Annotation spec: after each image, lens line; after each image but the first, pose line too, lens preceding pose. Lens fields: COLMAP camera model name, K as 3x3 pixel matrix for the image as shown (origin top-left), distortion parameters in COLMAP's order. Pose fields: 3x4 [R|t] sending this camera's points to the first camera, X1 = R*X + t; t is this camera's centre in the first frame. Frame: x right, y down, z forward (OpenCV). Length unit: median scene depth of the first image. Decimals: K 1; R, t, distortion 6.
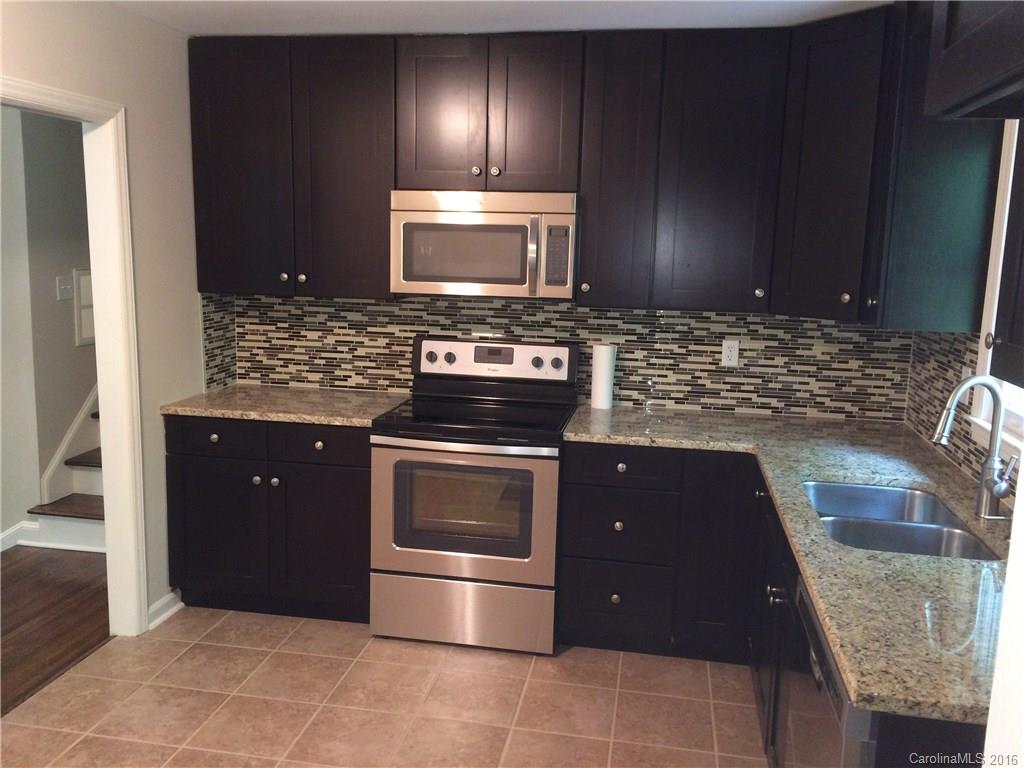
lens RADIAL K [[875.1, 0, 512.0], [0, 875.1, 384.0], [0, 0, 1]] dist [0.068233, -0.006285]
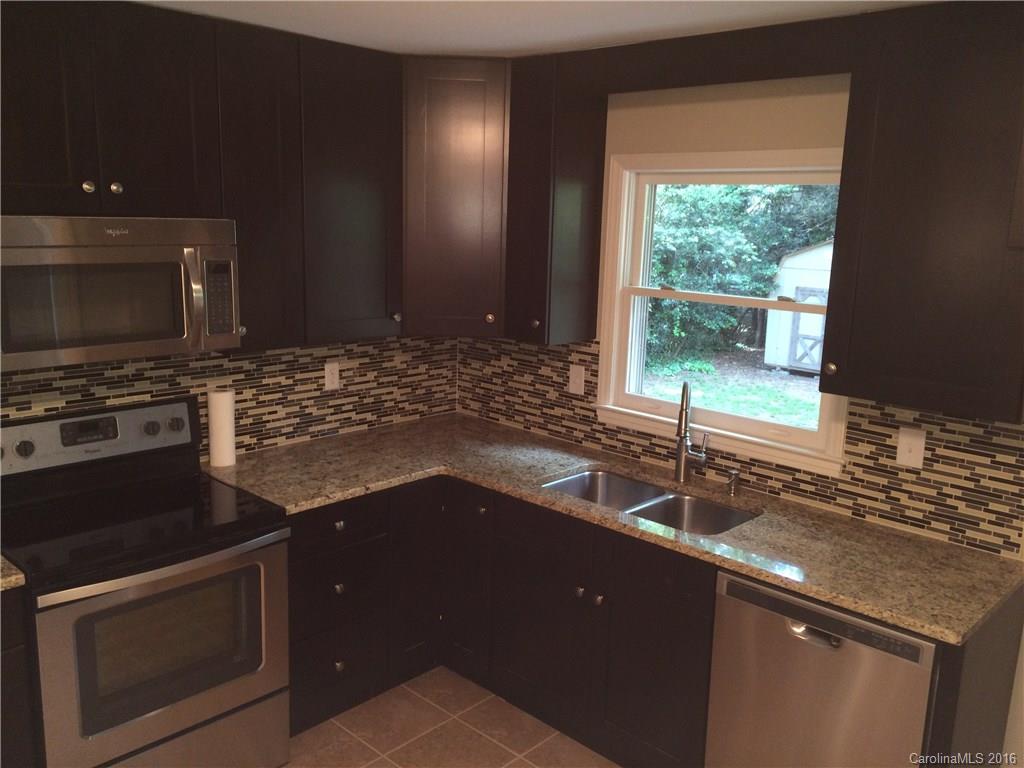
lens RADIAL K [[875.1, 0, 512.0], [0, 875.1, 384.0], [0, 0, 1]] dist [0.068233, -0.006285]
pose [[0.551289, -0.174116, 0.815944, -0.430893], [0.119495, 0.984376, 0.129322, -0.127191], [-0.825713, 0.026208, 0.563481, 0.289423]]
